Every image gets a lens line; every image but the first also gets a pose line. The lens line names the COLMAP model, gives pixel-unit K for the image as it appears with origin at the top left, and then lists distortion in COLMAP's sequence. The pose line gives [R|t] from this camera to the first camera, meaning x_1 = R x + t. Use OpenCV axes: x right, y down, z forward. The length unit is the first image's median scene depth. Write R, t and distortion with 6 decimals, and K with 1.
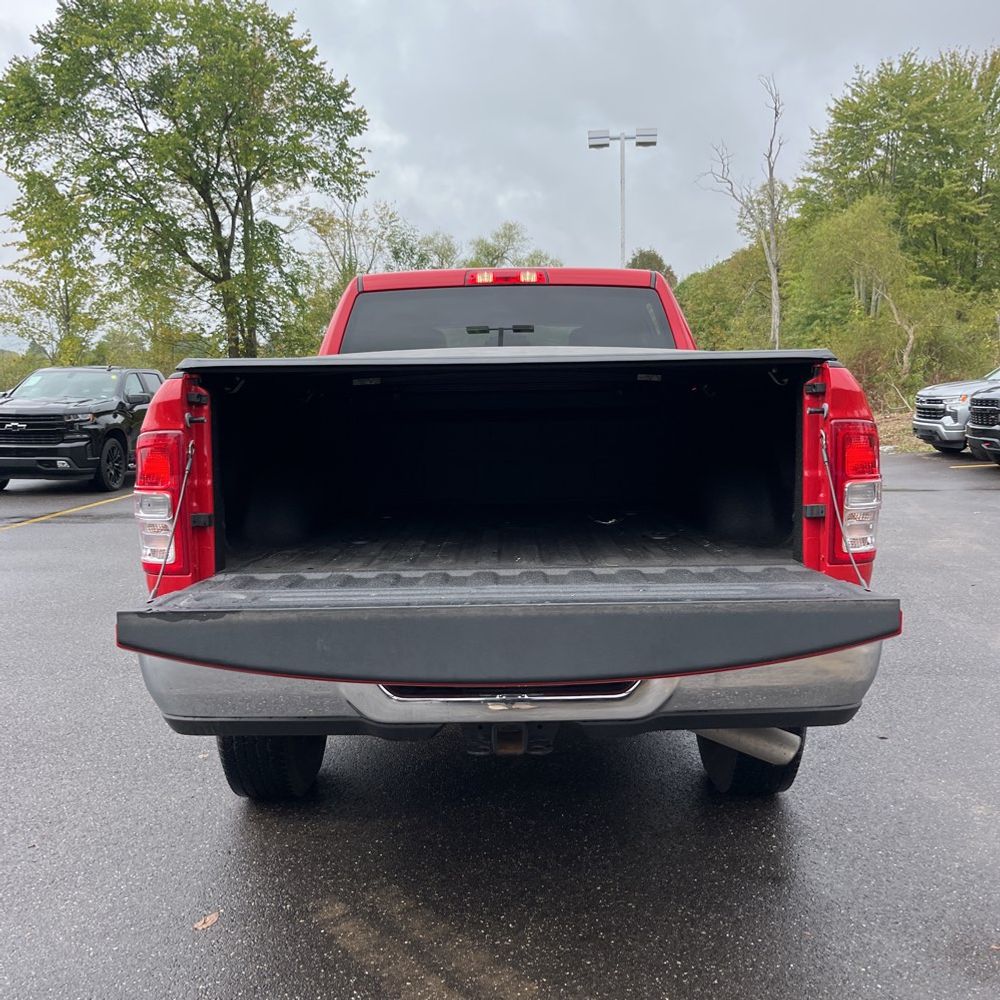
lens RADIAL K [[1013.9, 0, 508.8], [0, 1013.9, 509.1], [0, 0, 1]] dist [0.019603, 0.000000]
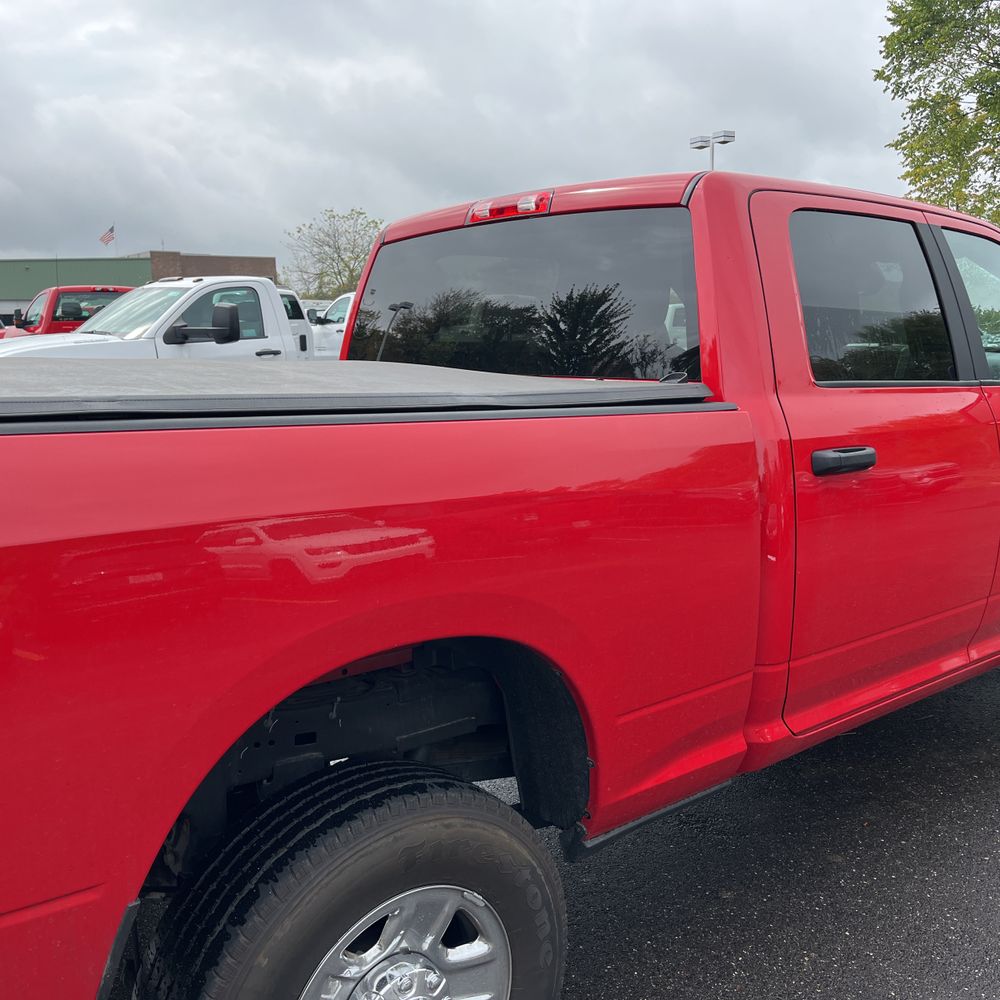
lens RADIAL K [[1013.9, 0, 522.1], [0, 1013.9, 513.9], [0, 0, 1]] dist [0.019603, 0.000000]
pose [[0.652390, 0.140238, -0.744796, 0.059366], [-0.085232, 0.990073, 0.111764, -0.012815], [0.753075, -0.009433, 0.657867, 0.068605]]
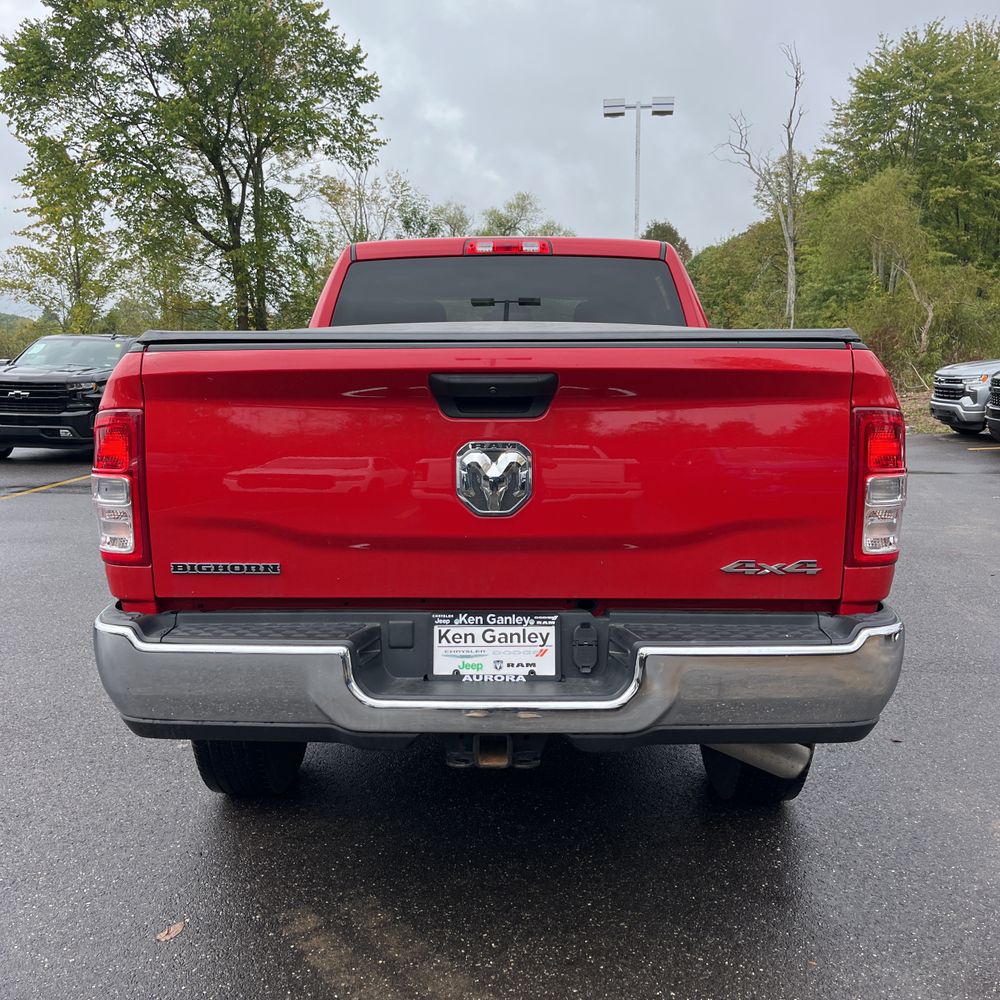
lens RADIAL K [[1013.9, 0, 496.7], [0, 1013.9, 509.8], [0, 0, 1]] dist [0.019603, 0.000000]
pose [[0.999662, 0.015982, -0.020511, 0.001261], [-0.015420, 0.999509, 0.027288, -0.001089], [0.020937, -0.026963, 0.999417, 0.005511]]
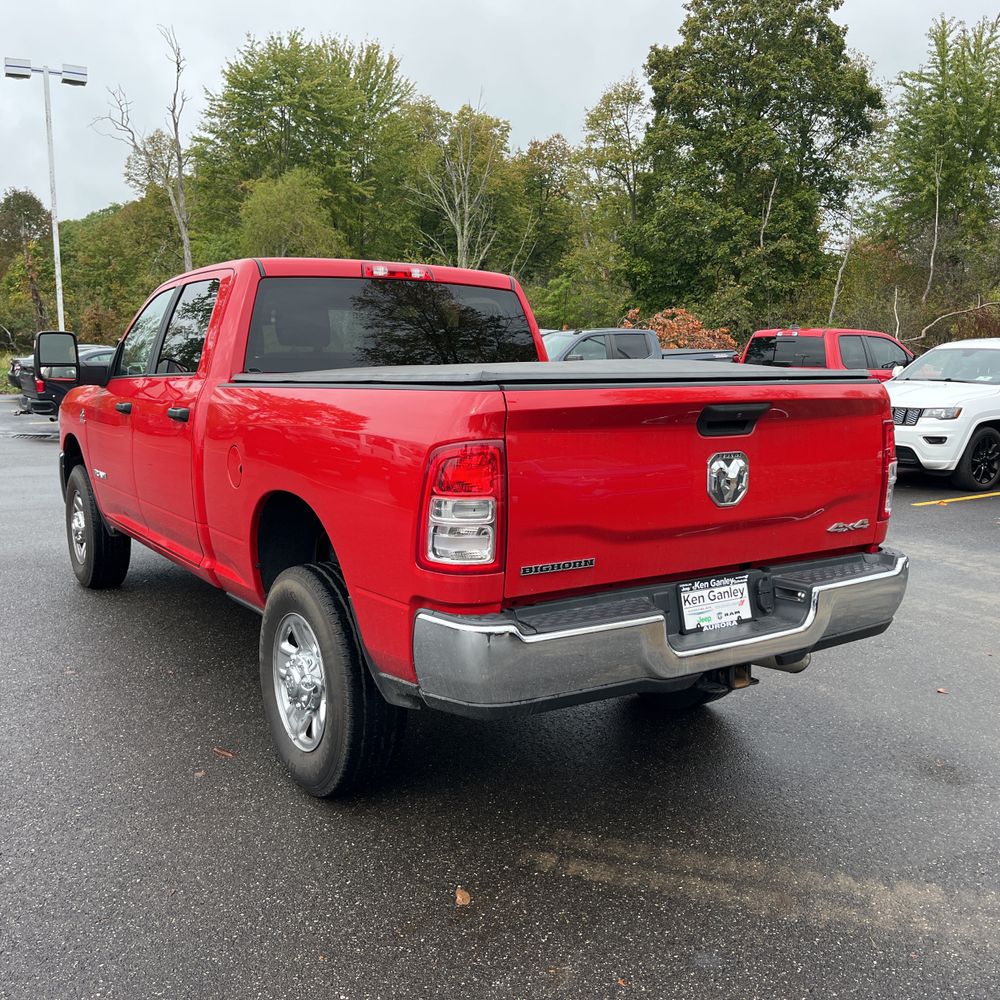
lens RADIAL K [[1013.9, 0, 515.2], [0, 1013.9, 496.7], [0, 0, 1]] dist [0.019603, 0.000000]
pose [[0.828774, -0.054841, 0.556889, -0.058944], [0.040357, 0.998452, 0.038266, -0.003672], [-0.558126, -0.009239, 0.829705, 0.006656]]
